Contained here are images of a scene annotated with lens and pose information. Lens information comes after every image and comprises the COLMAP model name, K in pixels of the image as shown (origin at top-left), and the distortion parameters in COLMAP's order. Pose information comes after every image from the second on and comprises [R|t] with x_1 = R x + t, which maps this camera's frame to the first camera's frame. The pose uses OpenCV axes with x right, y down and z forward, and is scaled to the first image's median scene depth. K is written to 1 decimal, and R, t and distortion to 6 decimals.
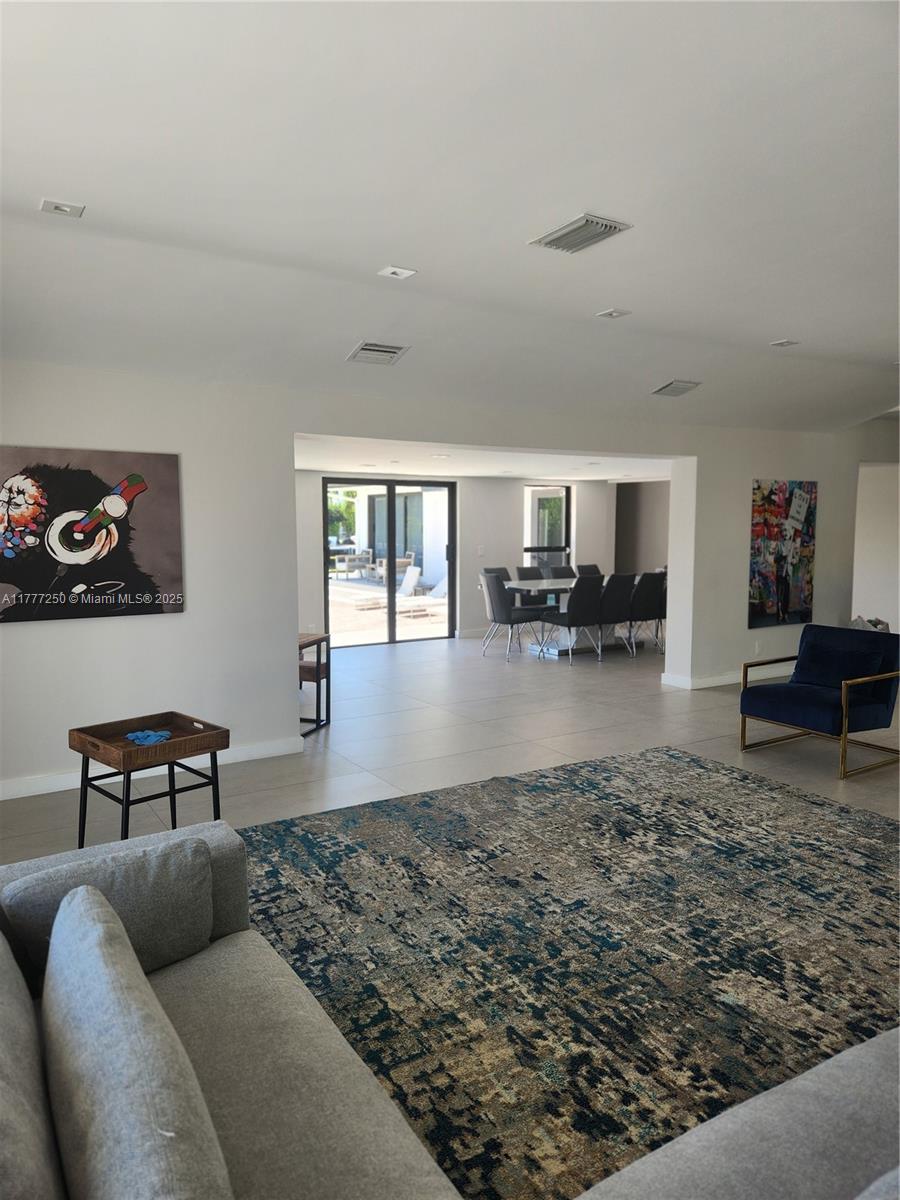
lens RADIAL K [[809.4, 0, 453.2], [0, 809.4, 602.8], [0, 0, 1]] dist [0.050955, -0.000357]
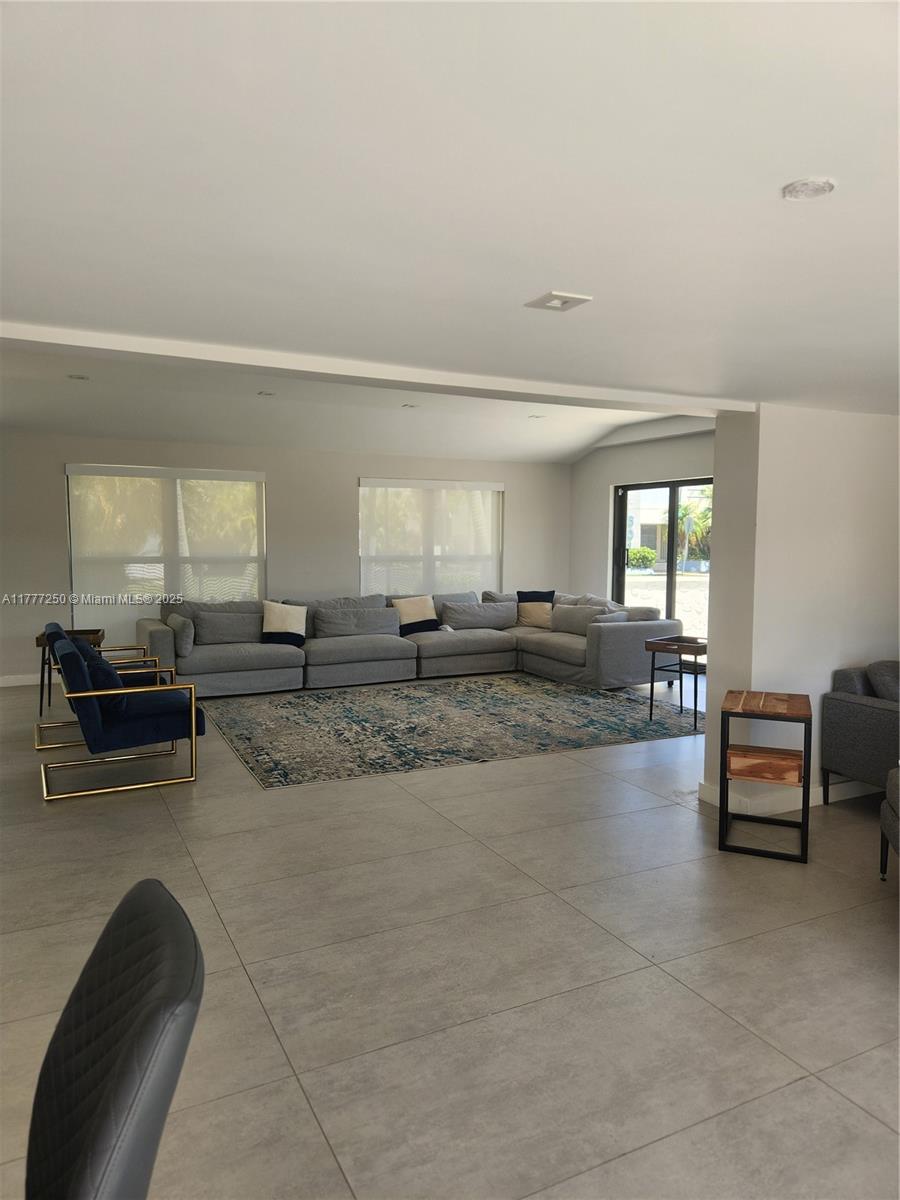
lens RADIAL K [[809.4, 0, 451.0], [0, 809.4, 600.2], [0, 0, 1]] dist [0.050955, -0.000357]
pose [[-0.995255, -0.008948, 0.096890, -0.010026], [0.007709, 0.985381, 0.170189, -0.189157], [-0.096997, 0.170128, -0.980637, 2.112849]]
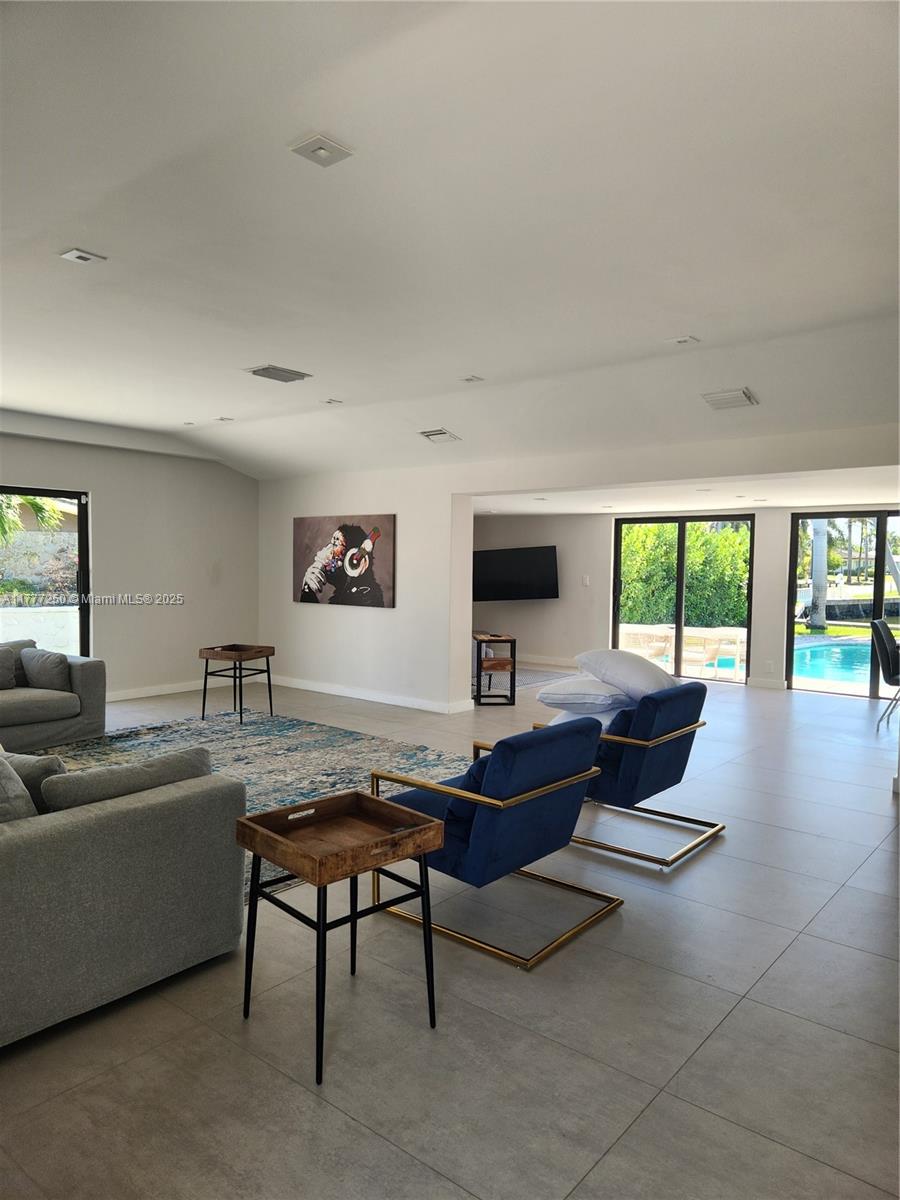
lens RADIAL K [[809.4, 0, 455.4], [0, 809.4, 597.3], [0, 0, 1]] dist [0.050955, -0.000357]
pose [[0.317369, 0.051007, -0.946929, 1.354577], [-0.104608, 0.994341, 0.018501, -0.057766], [0.942515, 0.093184, 0.320909, 0.622960]]
